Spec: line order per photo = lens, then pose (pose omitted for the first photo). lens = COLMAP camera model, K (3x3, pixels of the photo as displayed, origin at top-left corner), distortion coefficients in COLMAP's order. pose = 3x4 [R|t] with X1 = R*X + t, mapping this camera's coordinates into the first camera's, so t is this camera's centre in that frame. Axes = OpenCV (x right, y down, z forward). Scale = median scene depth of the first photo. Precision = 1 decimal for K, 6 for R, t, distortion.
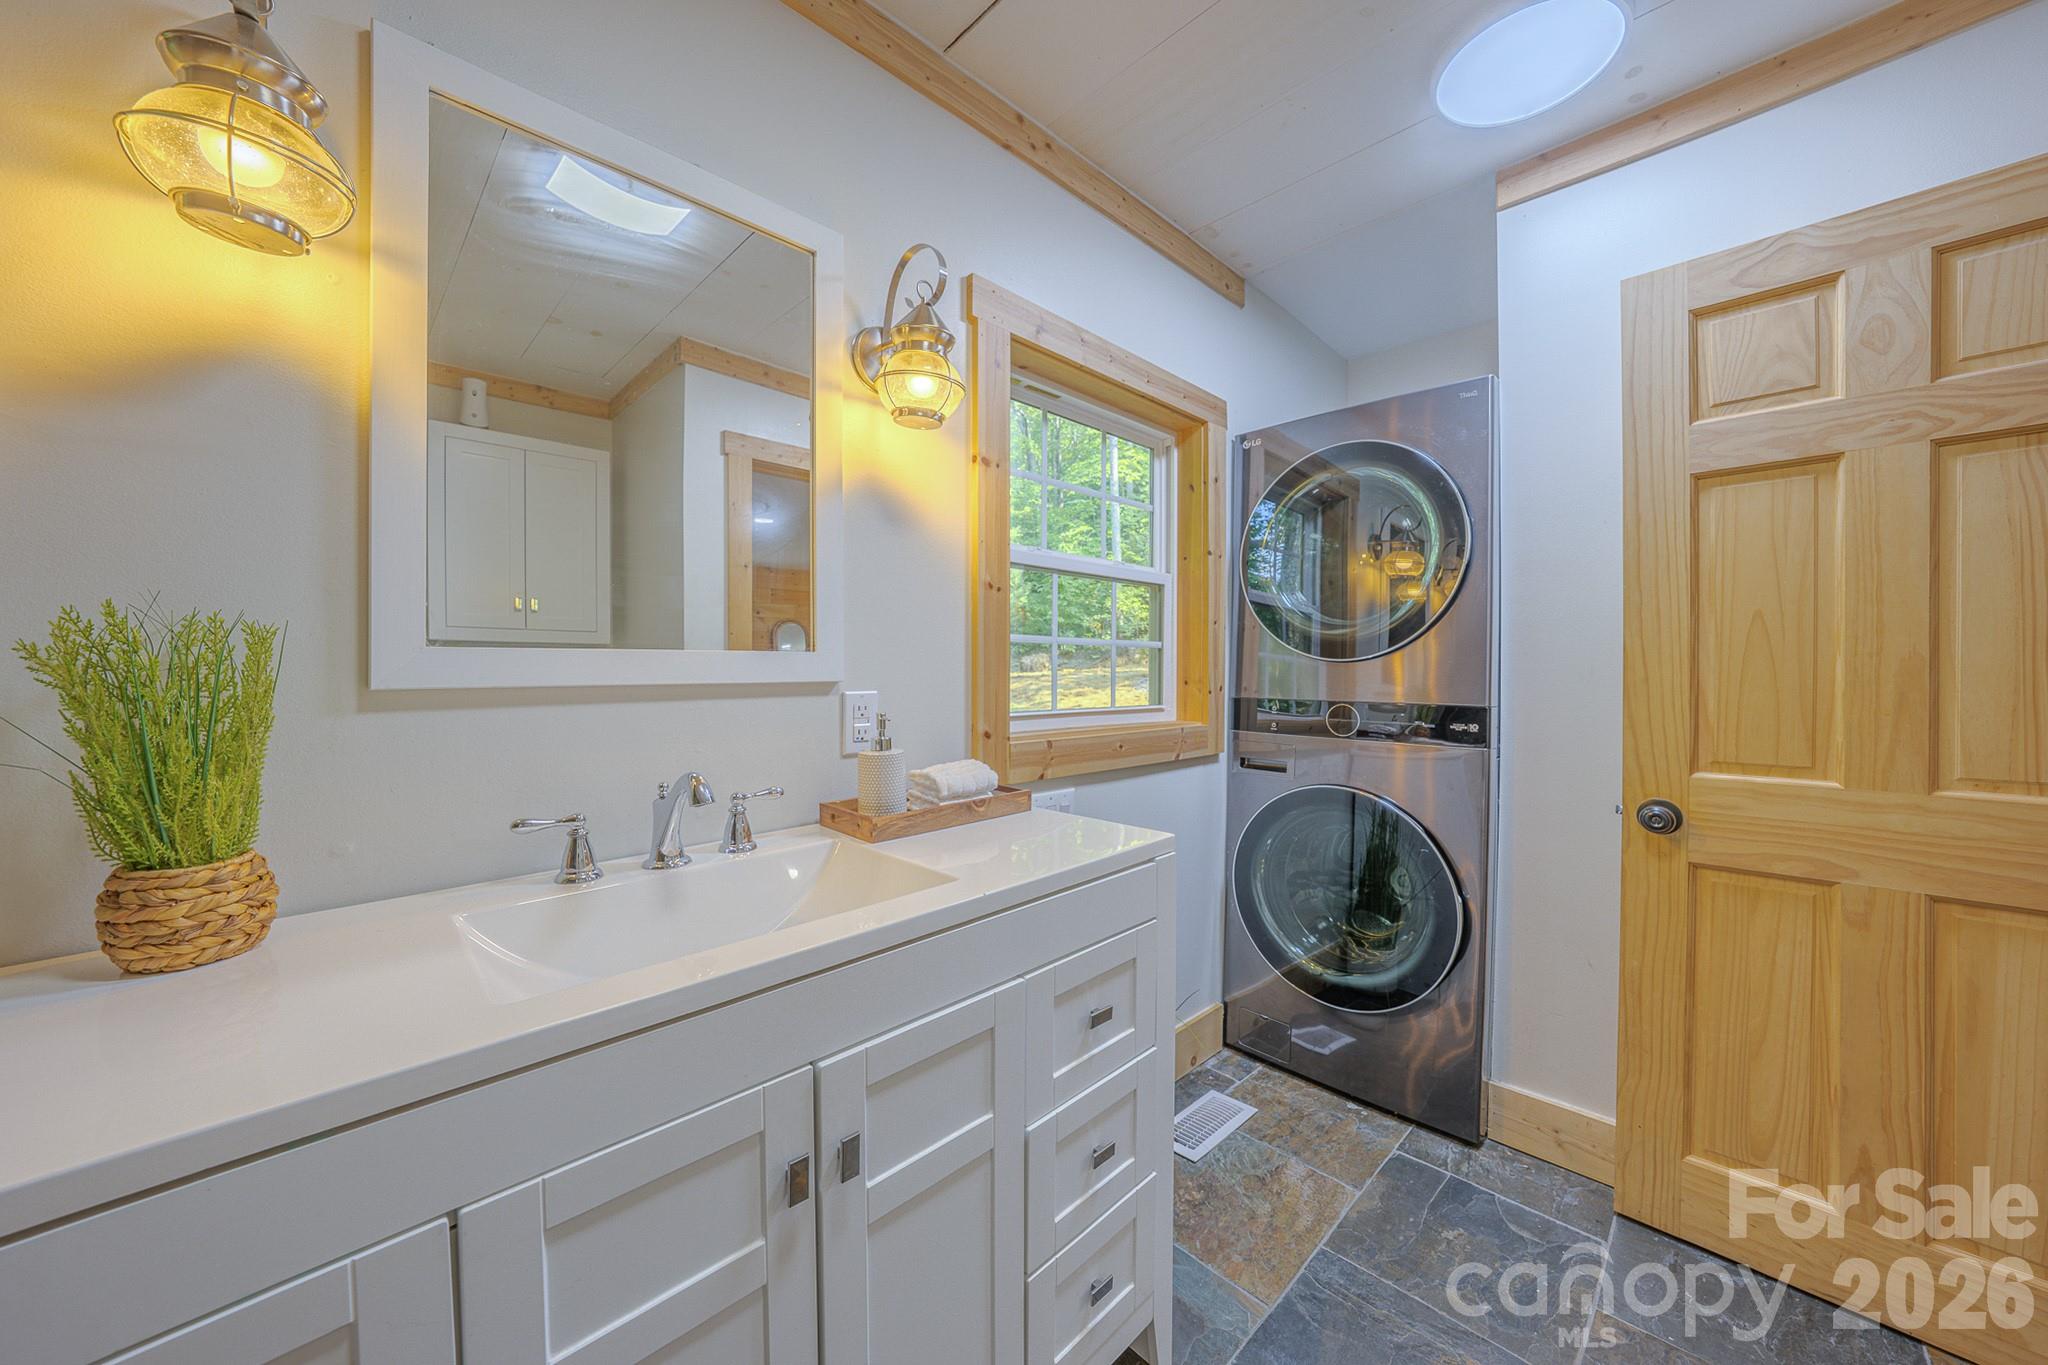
lens RADIAL K [[724.2, 0, 1022.5], [0, 724.2, 669.3], [0, 0, 1]] dist [-0.017453, 0.000361]
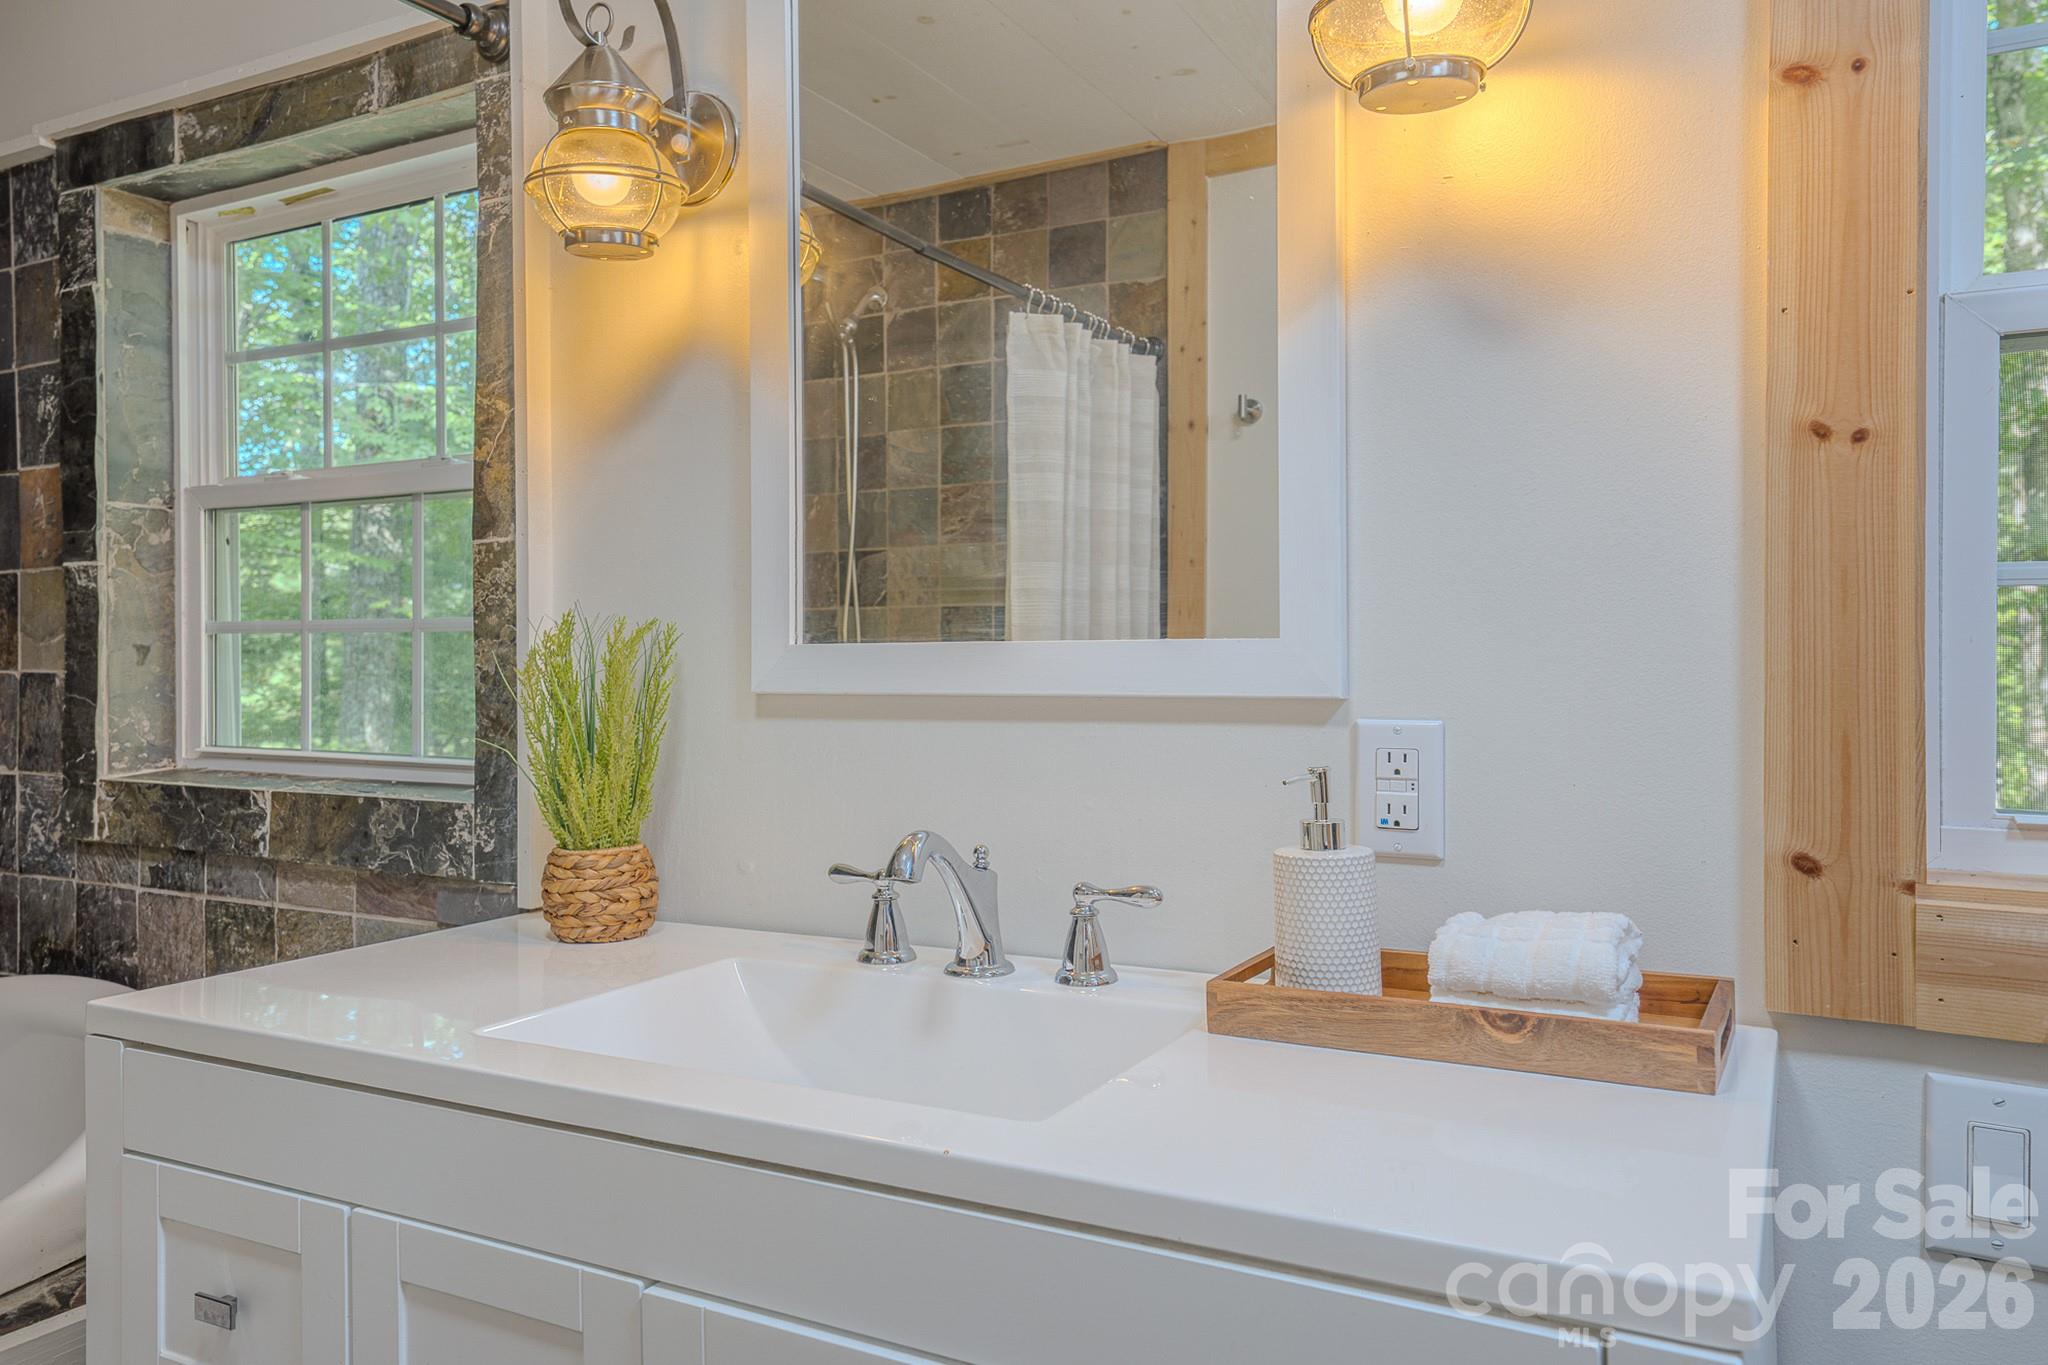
lens RADIAL K [[1349.1, 0, 1019.1], [0, 1349.1, 663.6], [0, 0, 1]] dist [0.022241, -0.002106]
pose [[0.304113, -0.005883, -0.952618, 0.600000], [-0.001708, 0.999976, -0.006721, 0.000461], [0.952635, 0.003671, 0.304095, 0.582674]]
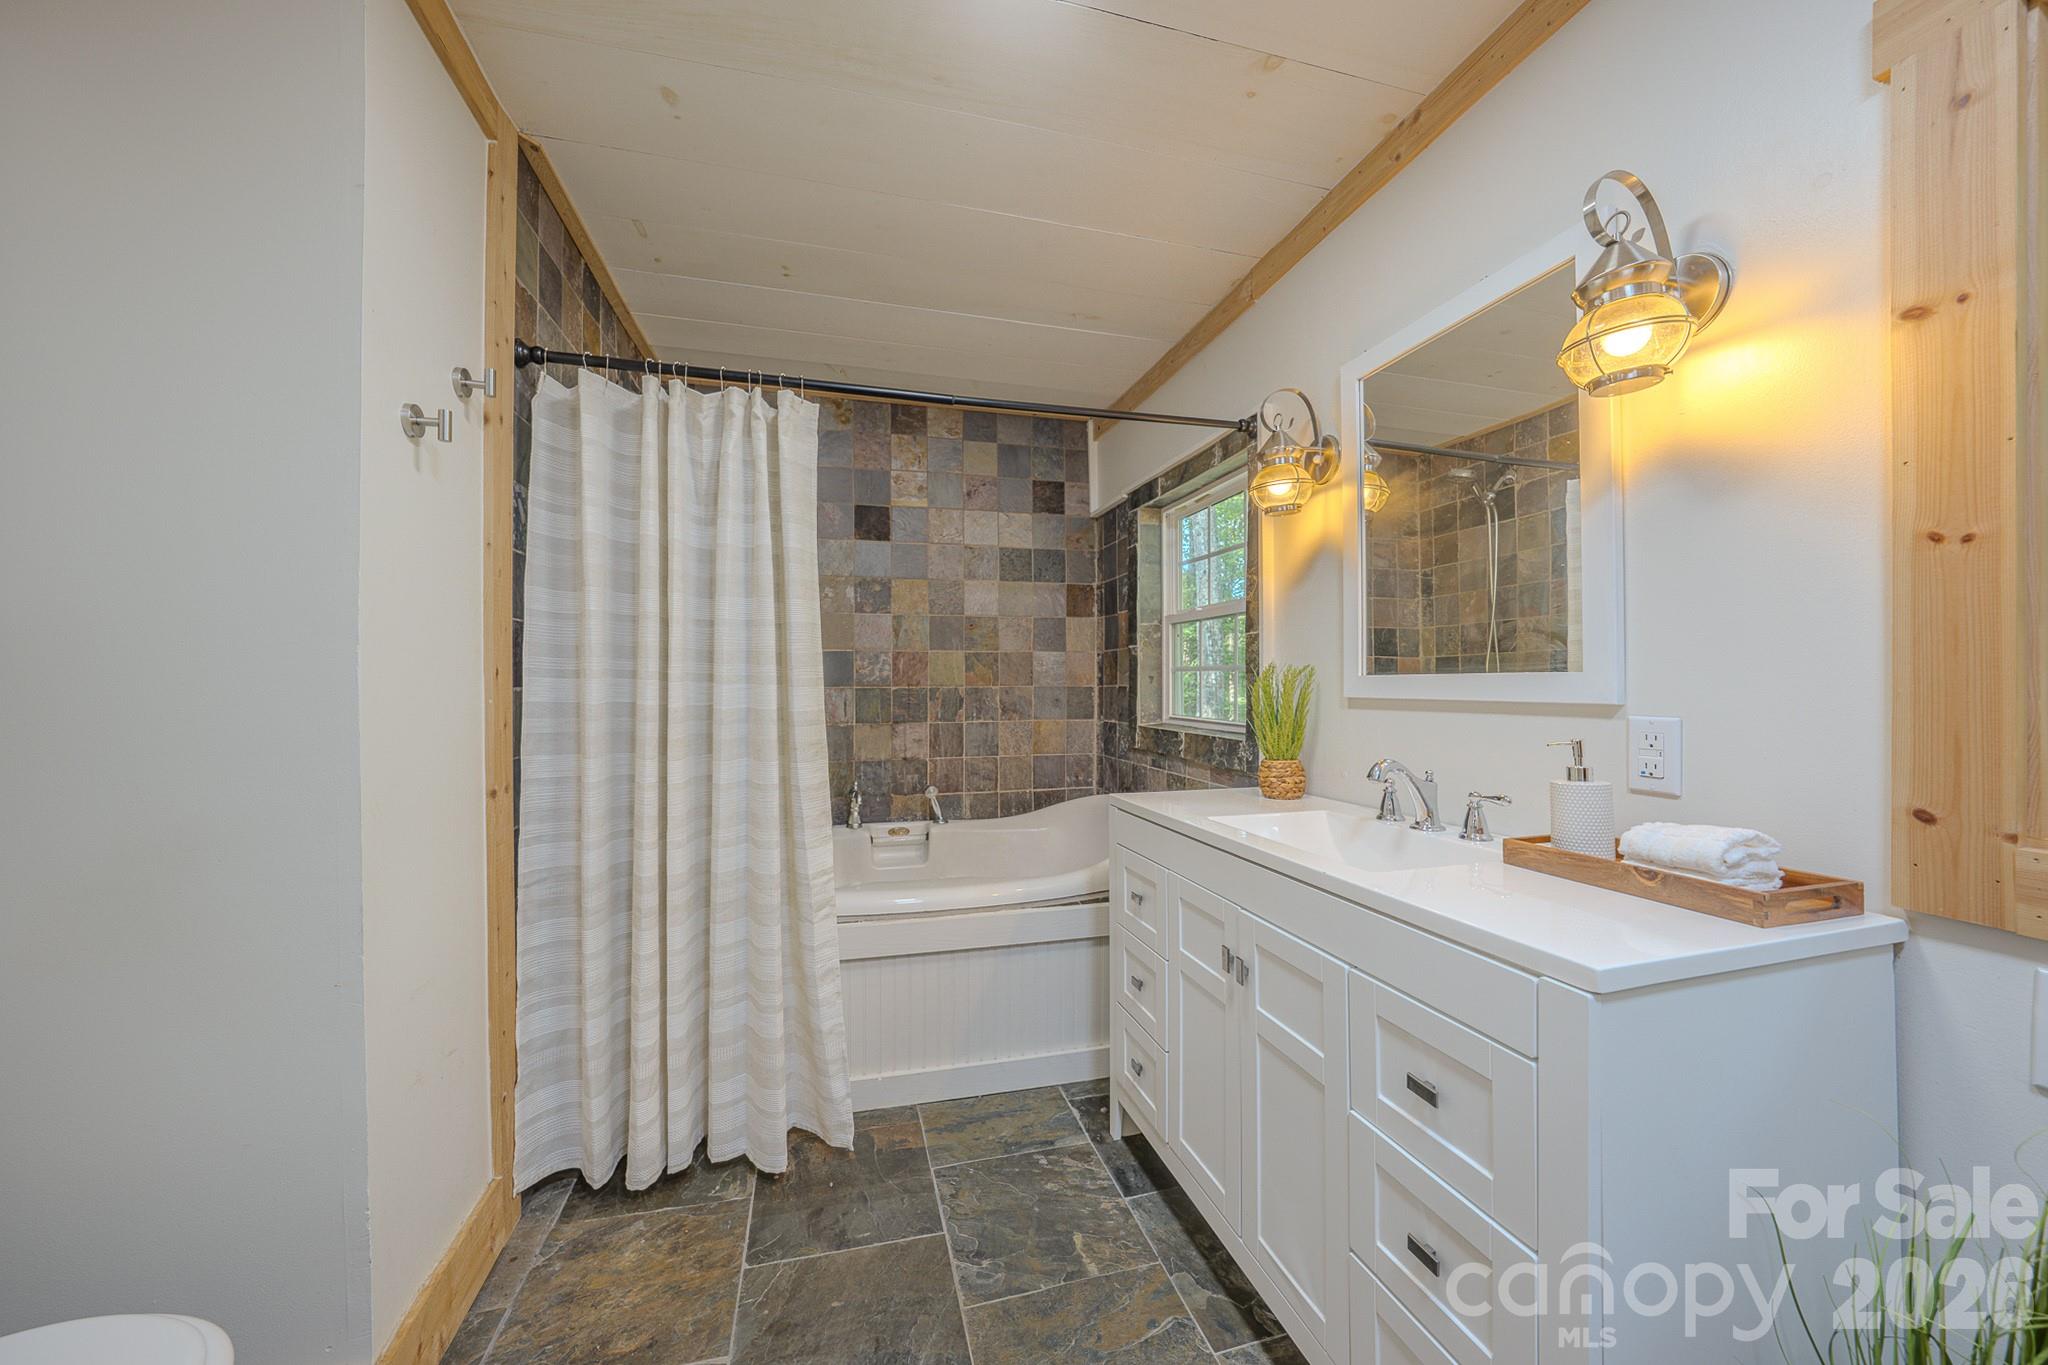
lens RADIAL K [[724.2, 0, 1030.2], [0, 724.2, 679.9], [0, 0, 1]] dist [-0.017453, 0.000361]
pose [[-0.484698, -0.009870, -0.874626, 0.964028], [-0.009581, 0.999936, -0.005974, -0.000935], [0.874629, 0.005484, -0.484761, 0.882272]]
